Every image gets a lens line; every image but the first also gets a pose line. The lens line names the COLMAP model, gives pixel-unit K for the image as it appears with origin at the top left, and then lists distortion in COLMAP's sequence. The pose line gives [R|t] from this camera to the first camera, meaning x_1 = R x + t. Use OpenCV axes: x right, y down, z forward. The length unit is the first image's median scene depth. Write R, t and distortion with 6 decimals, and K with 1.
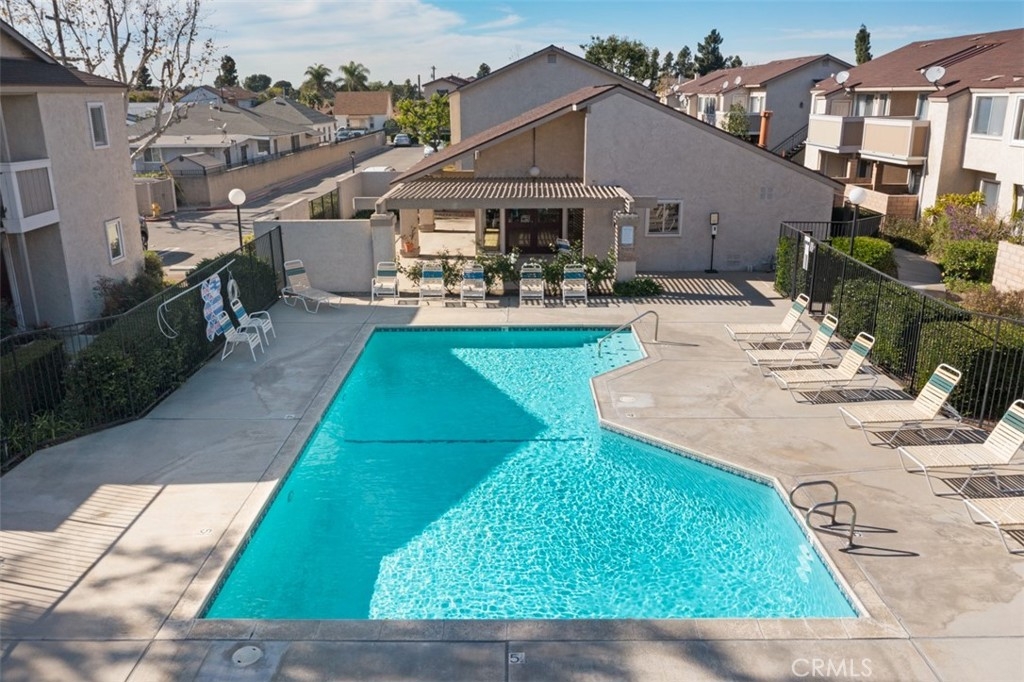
lens RADIAL K [[814.1, 0, 512.7], [0, 814.1, 341.7], [0, 0, 1]] dist [0.013133, 0.007730]
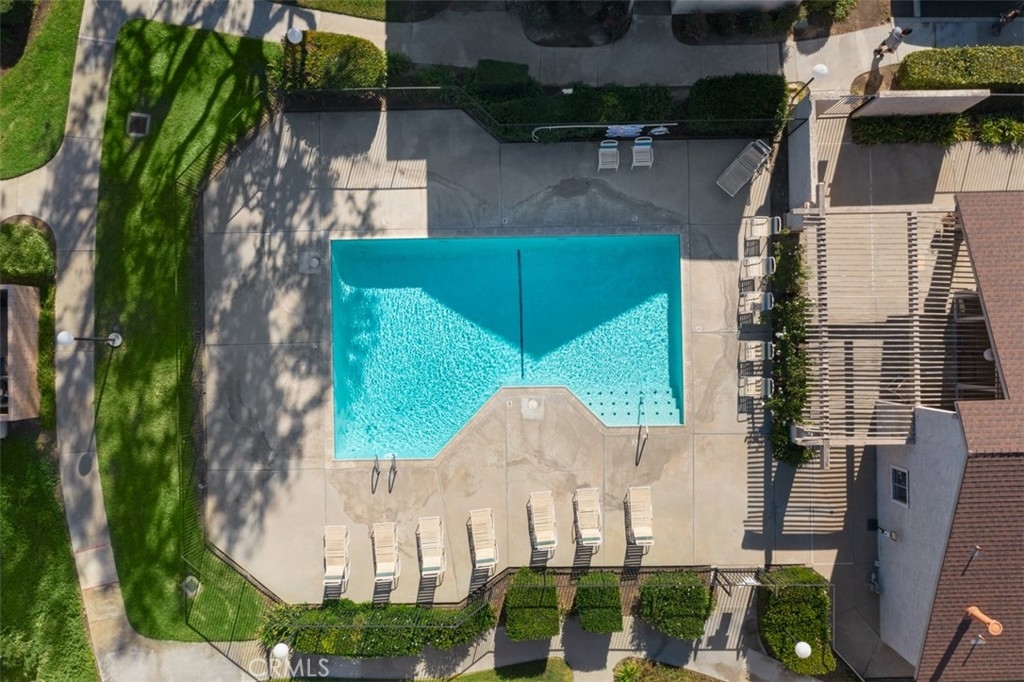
lens RADIAL K [[814.1, 0, 512.1], [0, 814.1, 340.8], [0, 0, 1]] dist [0.013133, 0.007730]
pose [[0.017522, 0.999407, -0.029628, 0.082041], [-0.287971, 0.033422, 0.957056, -2.387164], [0.957479, -0.008237, 0.288386, 0.669165]]
